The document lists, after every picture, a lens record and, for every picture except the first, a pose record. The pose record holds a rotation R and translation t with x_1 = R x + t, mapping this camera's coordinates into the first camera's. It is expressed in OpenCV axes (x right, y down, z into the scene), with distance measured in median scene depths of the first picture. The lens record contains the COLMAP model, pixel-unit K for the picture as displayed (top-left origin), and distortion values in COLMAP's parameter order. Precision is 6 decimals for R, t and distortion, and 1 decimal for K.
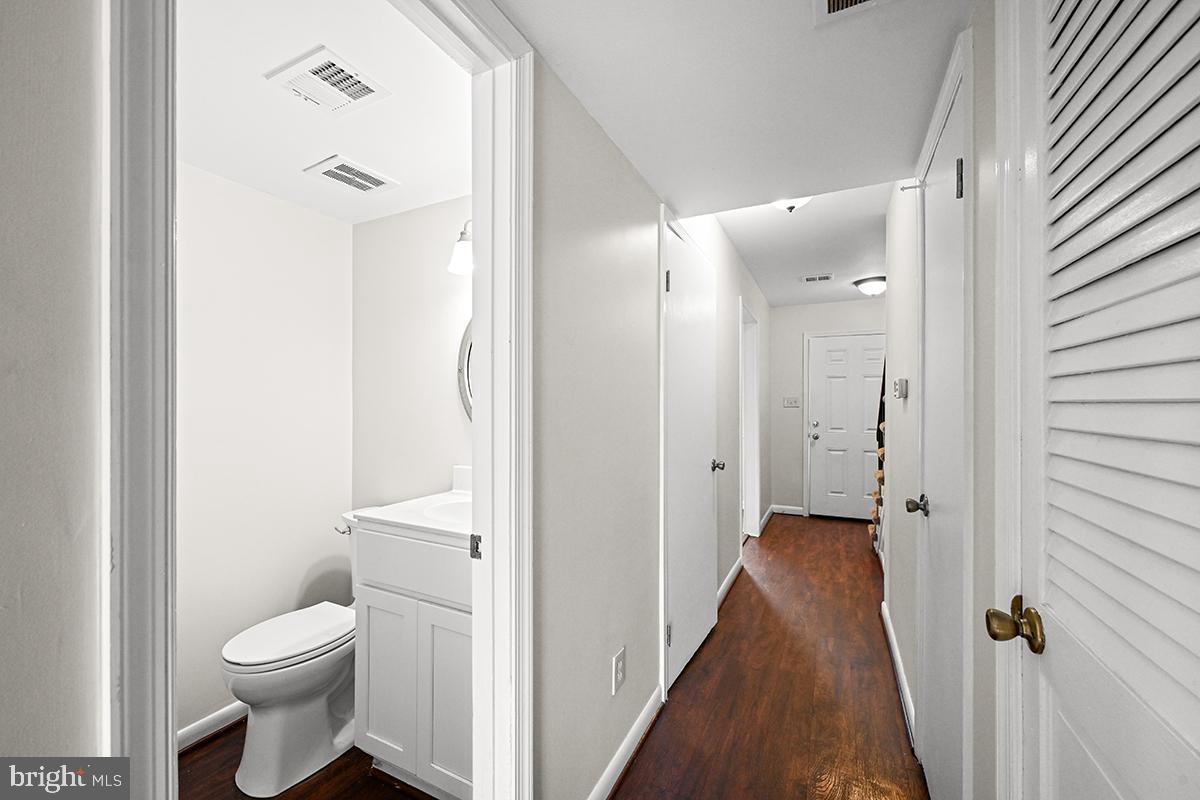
lens RADIAL K [[474.8, 0, 604.2], [0, 474.8, 397.1], [0, 0, 1]] dist [0.009586, -0.000105]
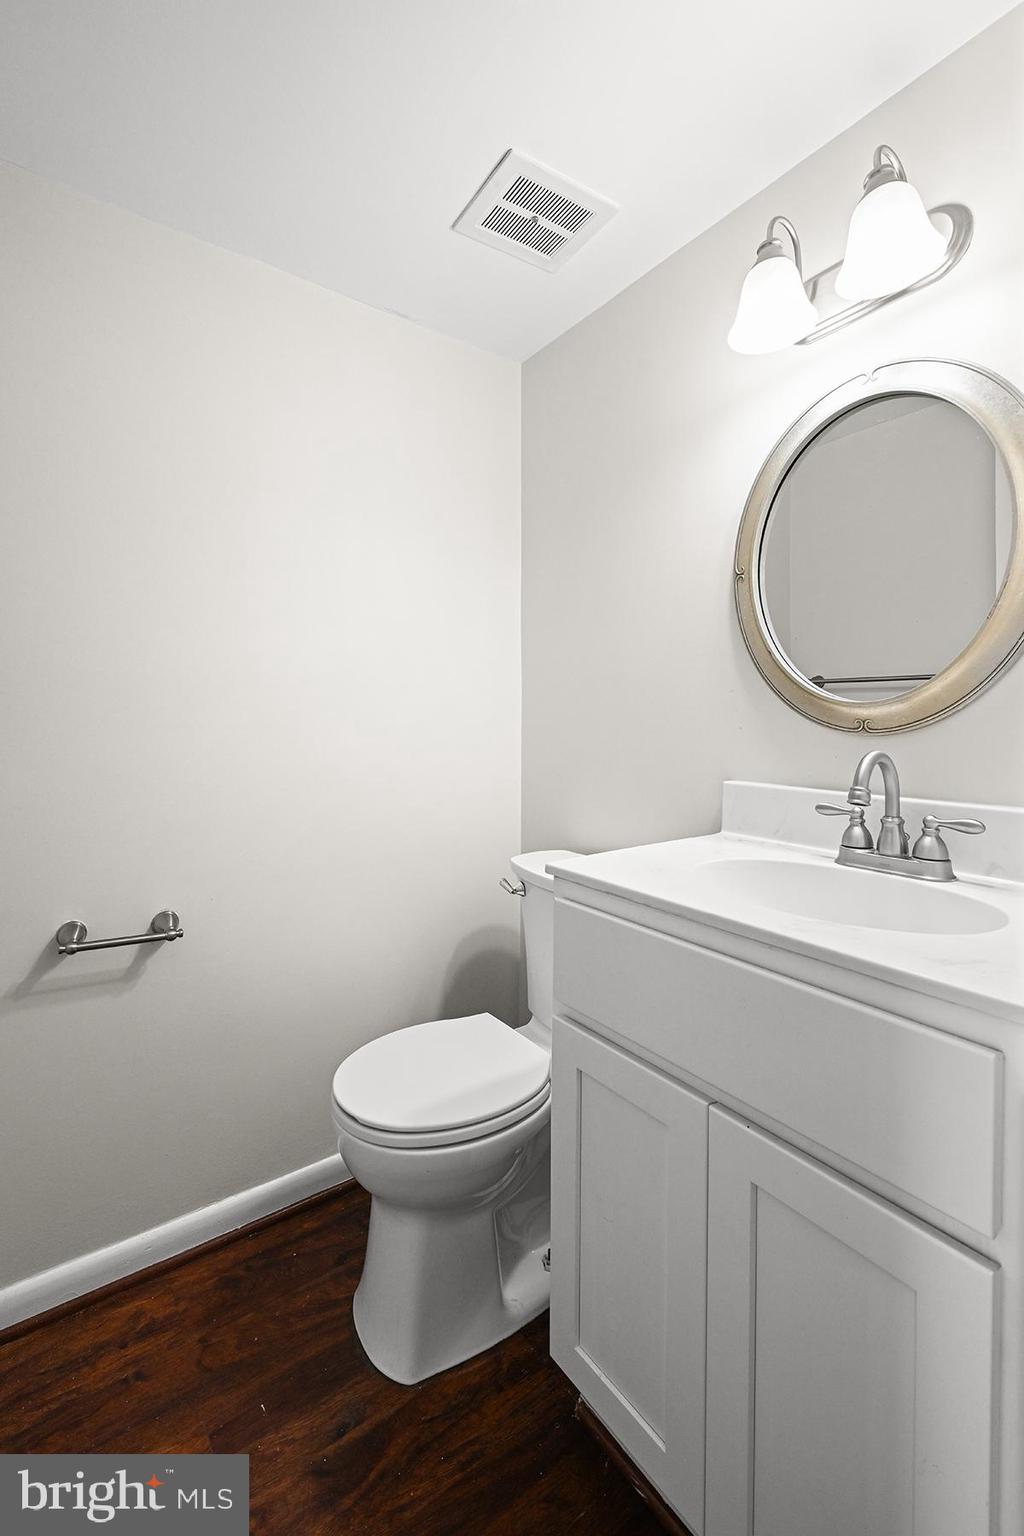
lens RADIAL K [[607.8, 0, 511.9], [0, 607.8, 733.8], [0, 0, 1]] dist [0.009586, -0.000105]
pose [[0.901057, 0.014359, -0.433463, -0.259387], [-0.003486, 0.999659, 0.025868, 0.088796], [0.433687, -0.021797, 0.900800, 0.389481]]
